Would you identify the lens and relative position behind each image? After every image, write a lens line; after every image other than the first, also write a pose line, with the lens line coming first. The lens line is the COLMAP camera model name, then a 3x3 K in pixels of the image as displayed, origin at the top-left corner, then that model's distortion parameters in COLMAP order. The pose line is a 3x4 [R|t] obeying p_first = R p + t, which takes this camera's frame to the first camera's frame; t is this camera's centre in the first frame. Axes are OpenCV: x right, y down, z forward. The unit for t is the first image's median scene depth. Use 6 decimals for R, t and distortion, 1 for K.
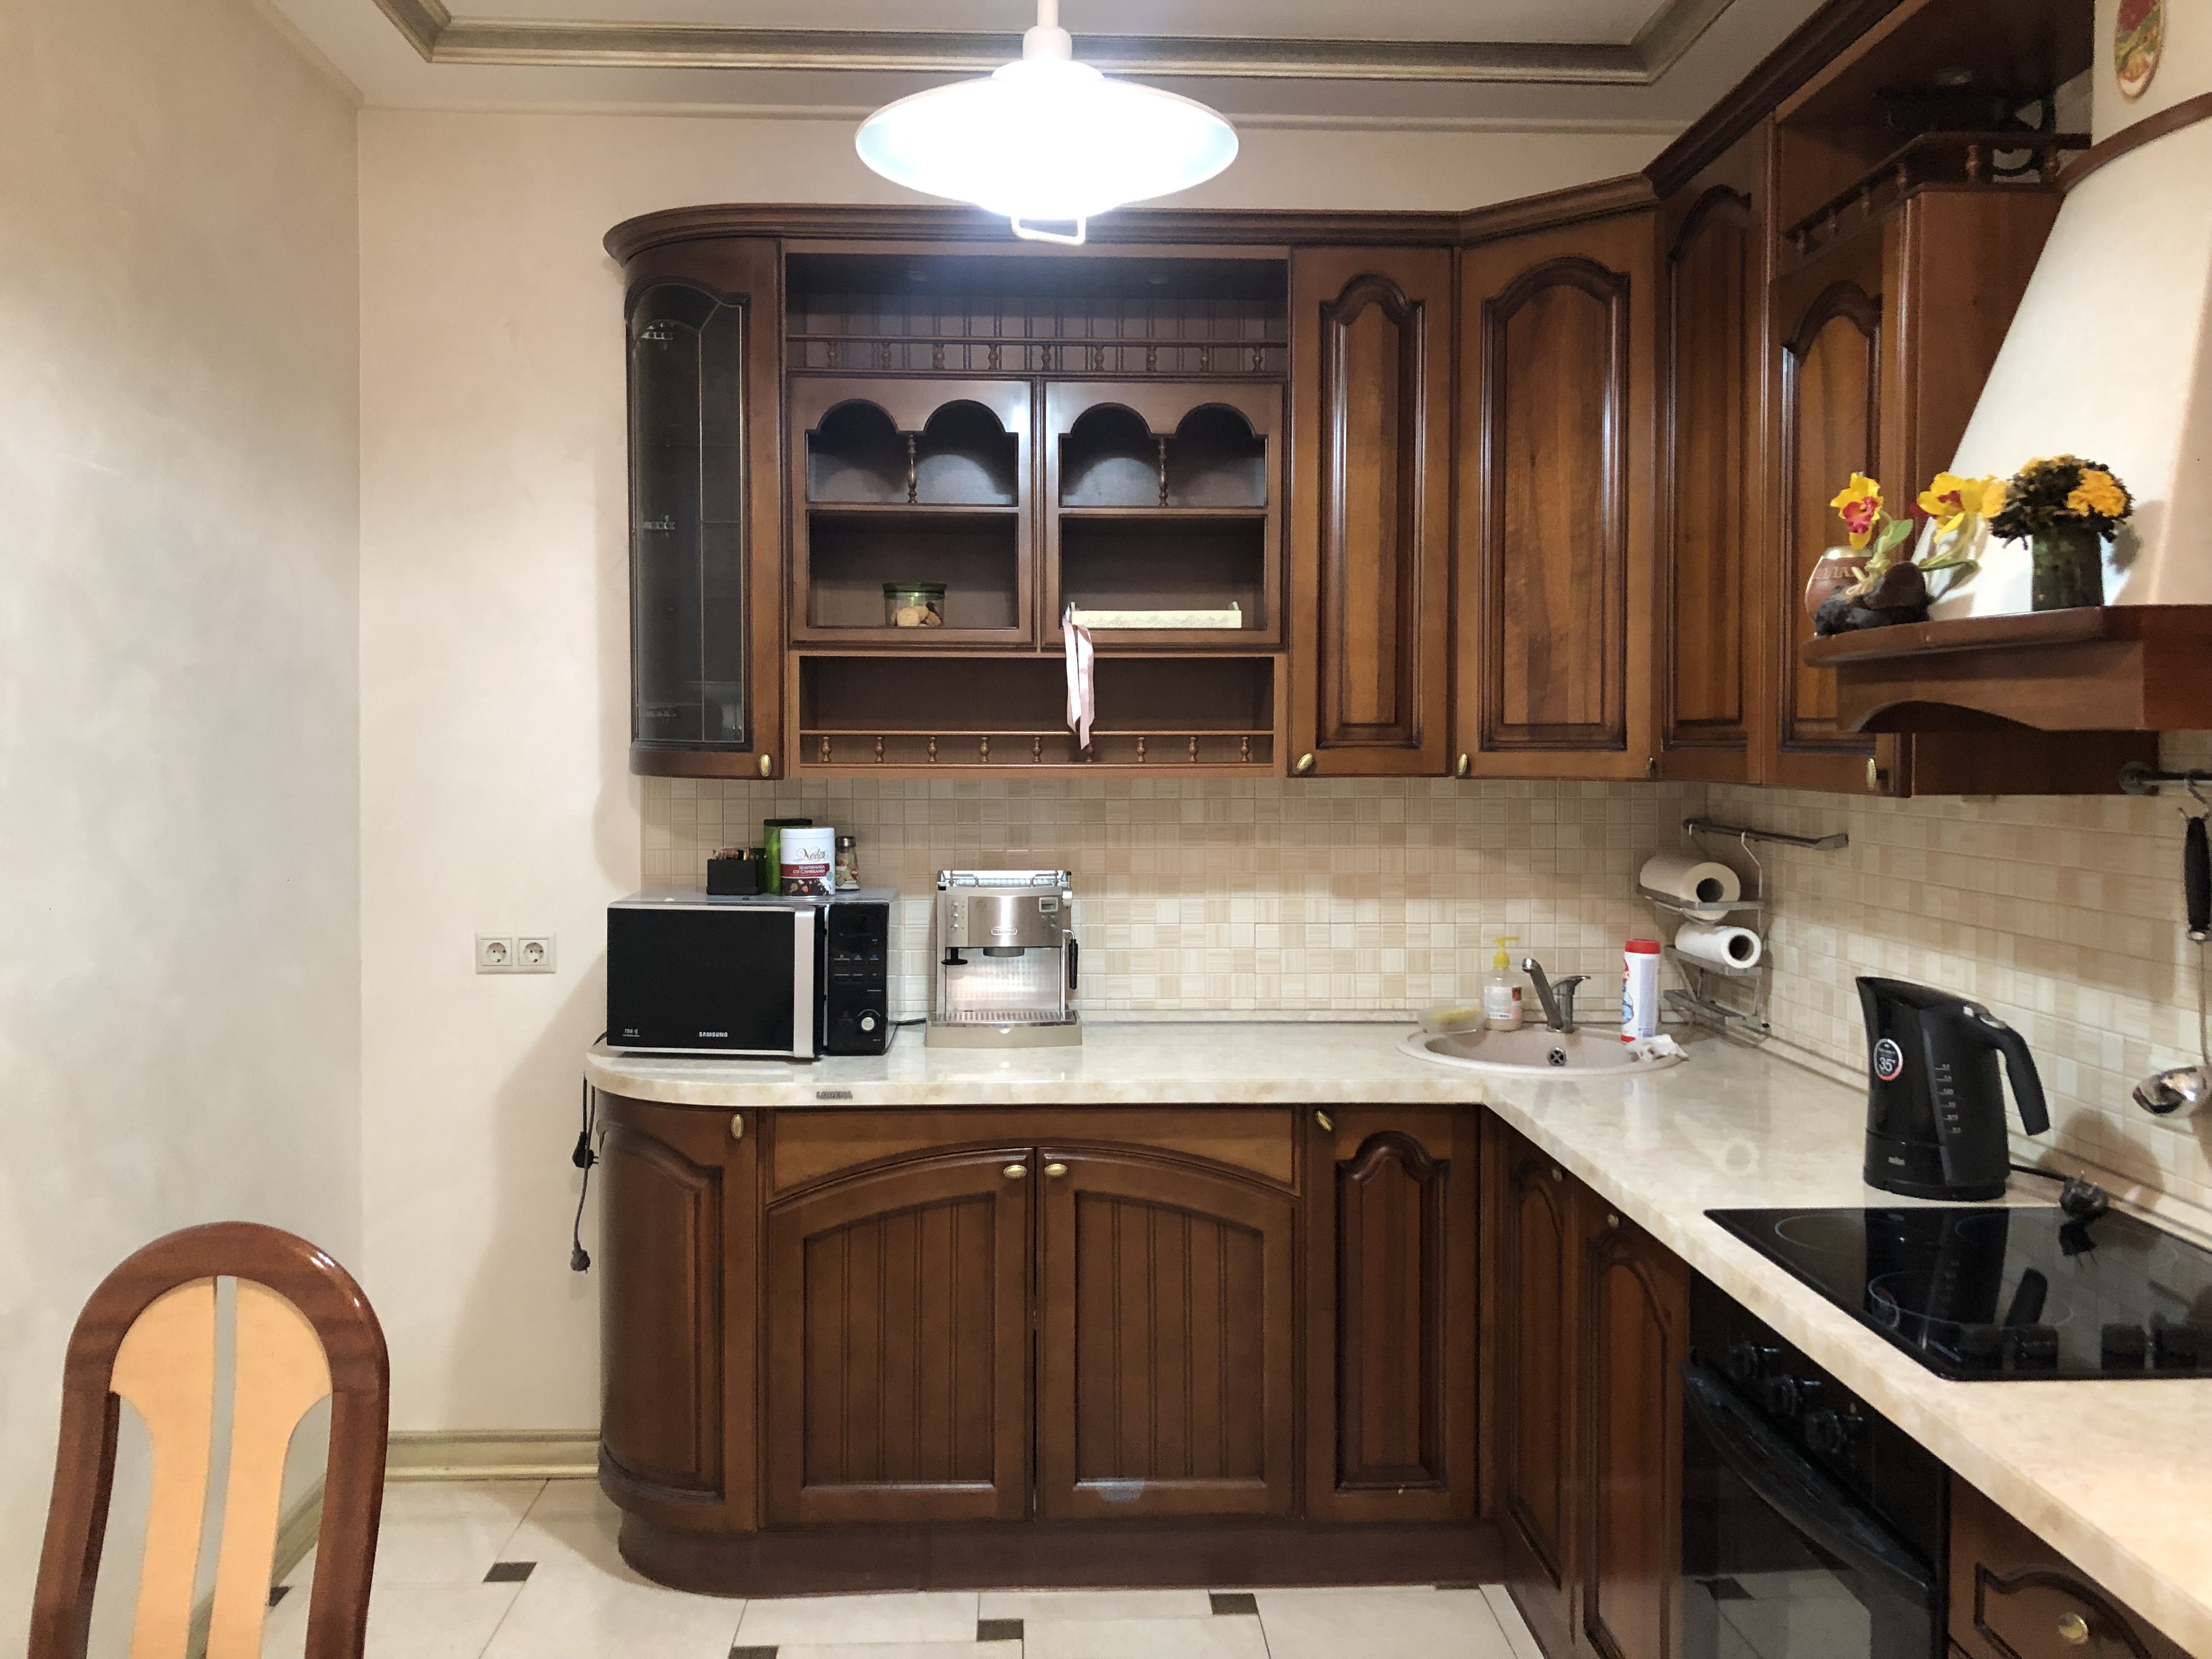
lens RADIAL K [[1807.6, 0, 1095.6], [0, 1807.6, 814.7], [0, 0, 1]] dist [0.037028, -0.043142]
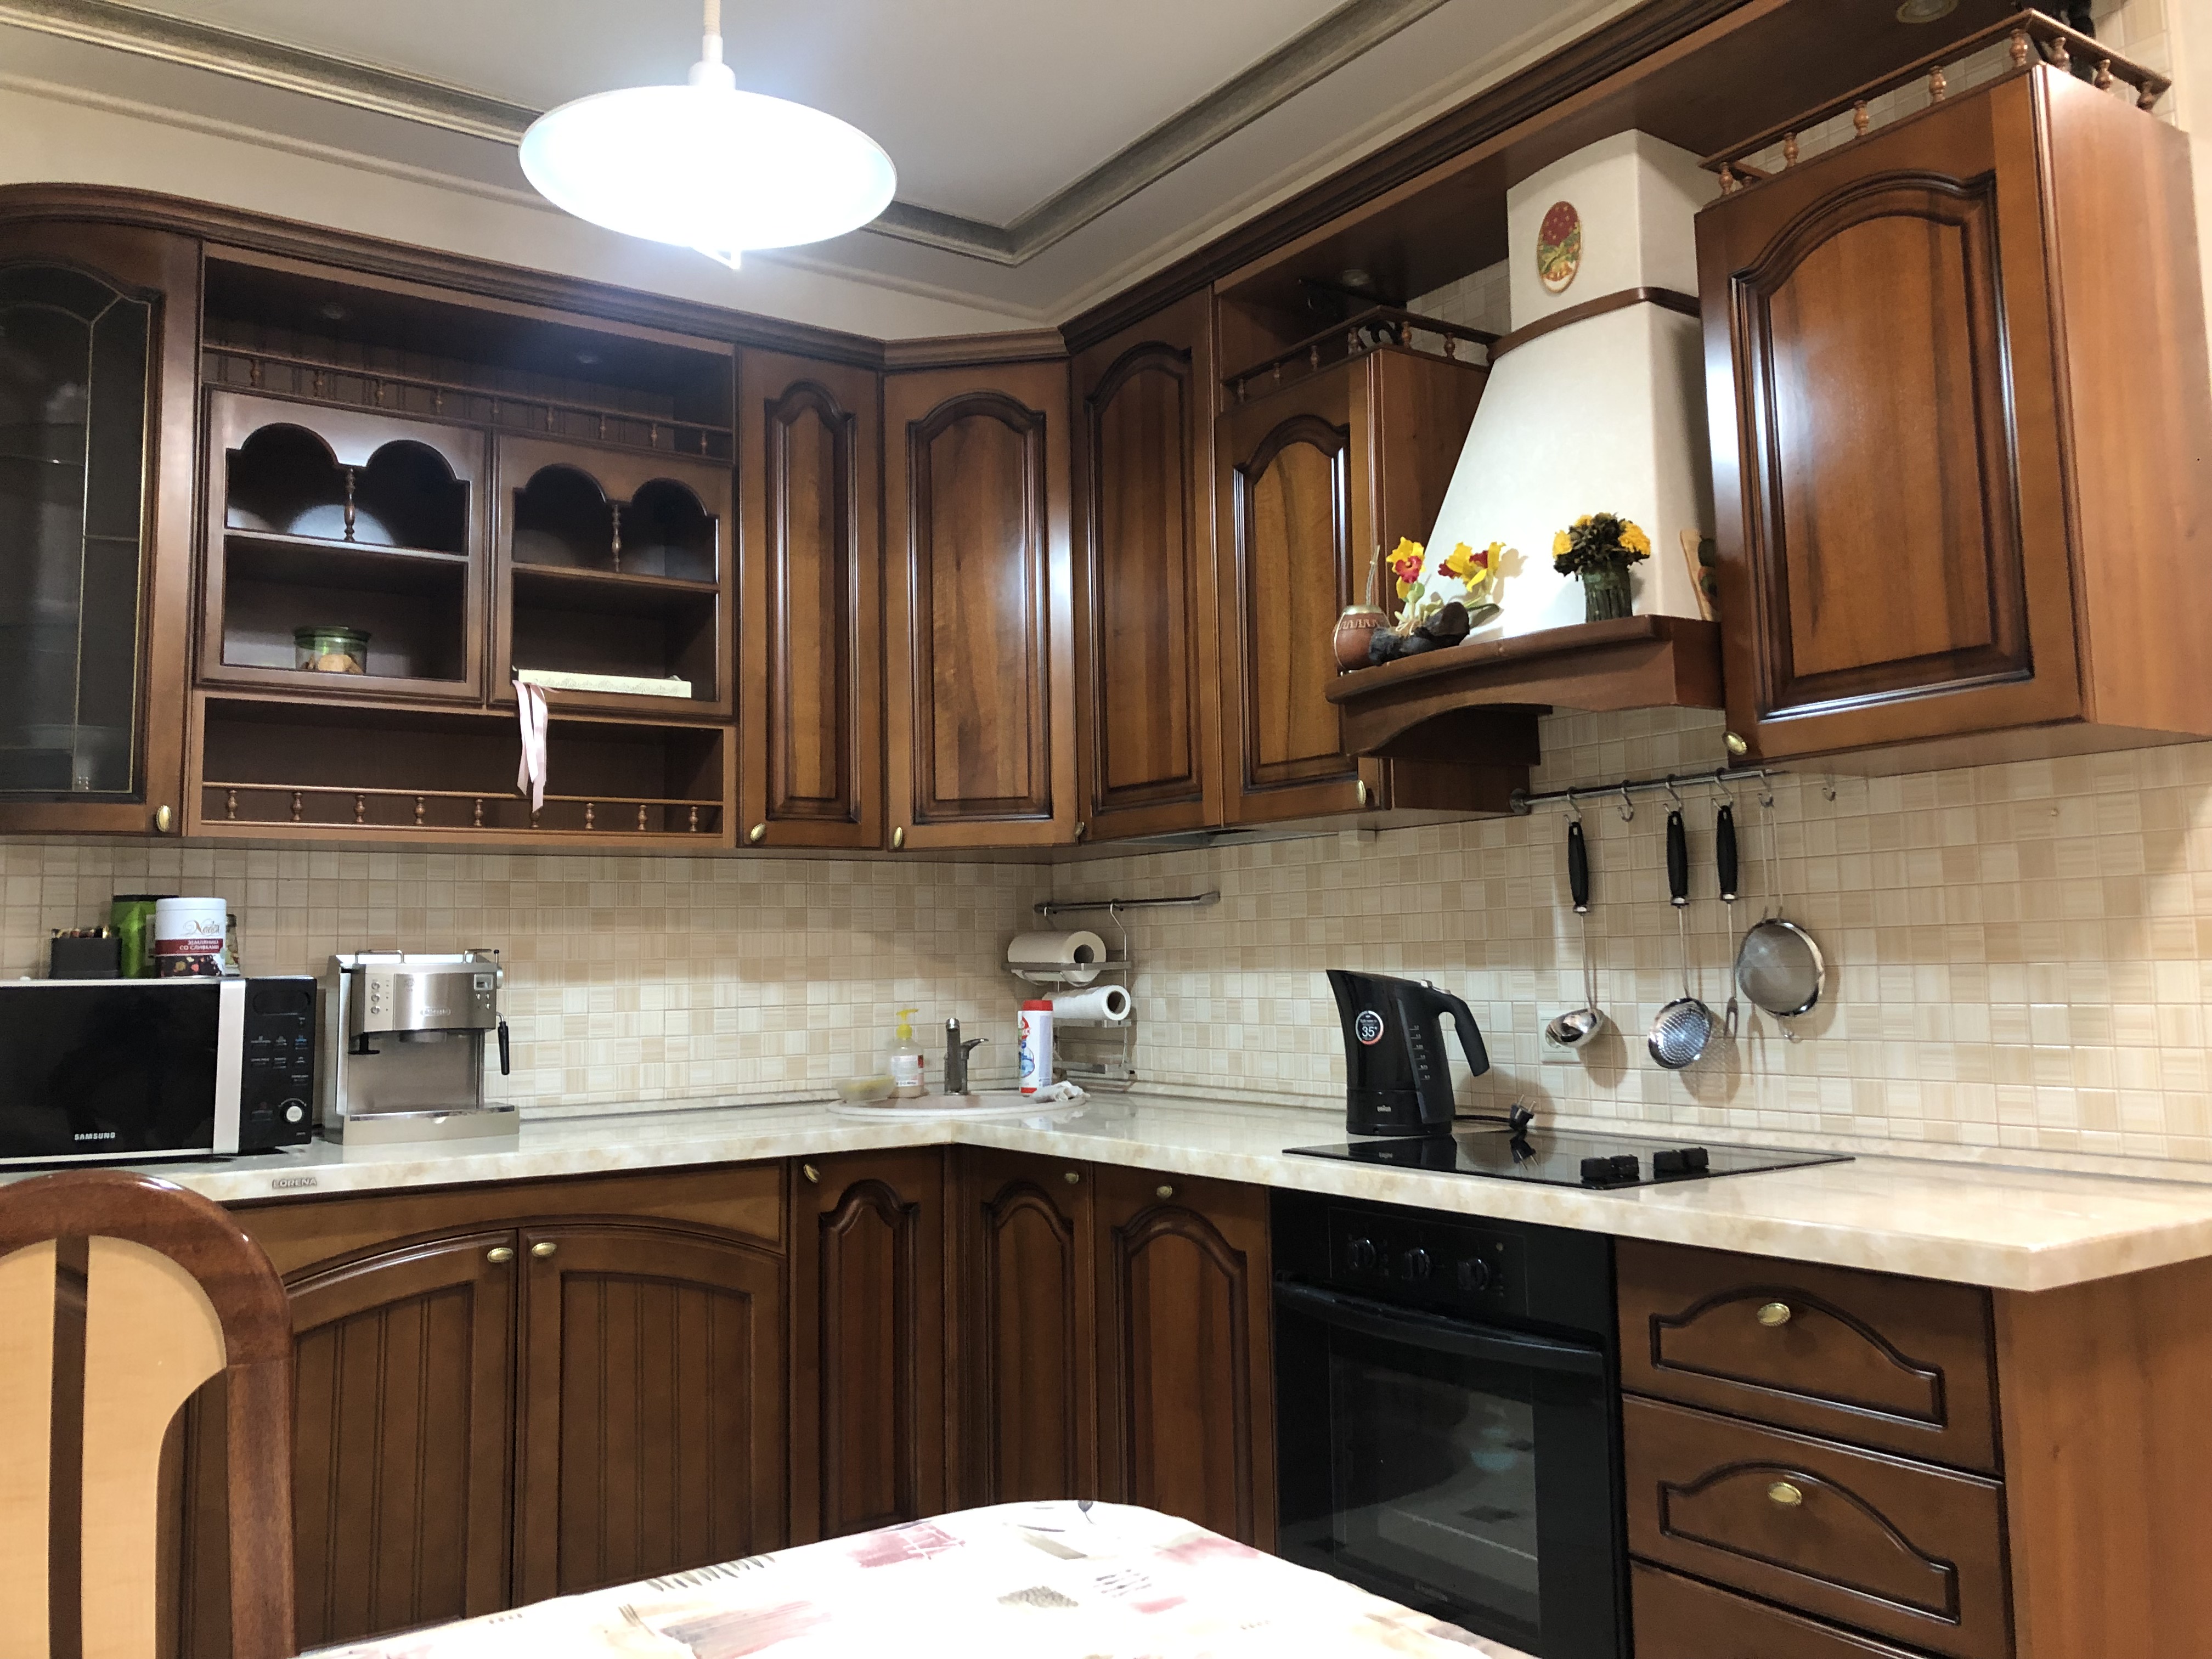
lens RADIAL K [[1807.6, 0, 1109.3], [0, 1807.6, 822.7], [0, 0, 1]] dist [0.037028, -0.043142]
pose [[0.845188, 0.027480, 0.533762, -0.276033], [0.040198, 0.992580, -0.114753, 0.096024], [-0.532955, 0.118444, 0.837812, 0.035208]]
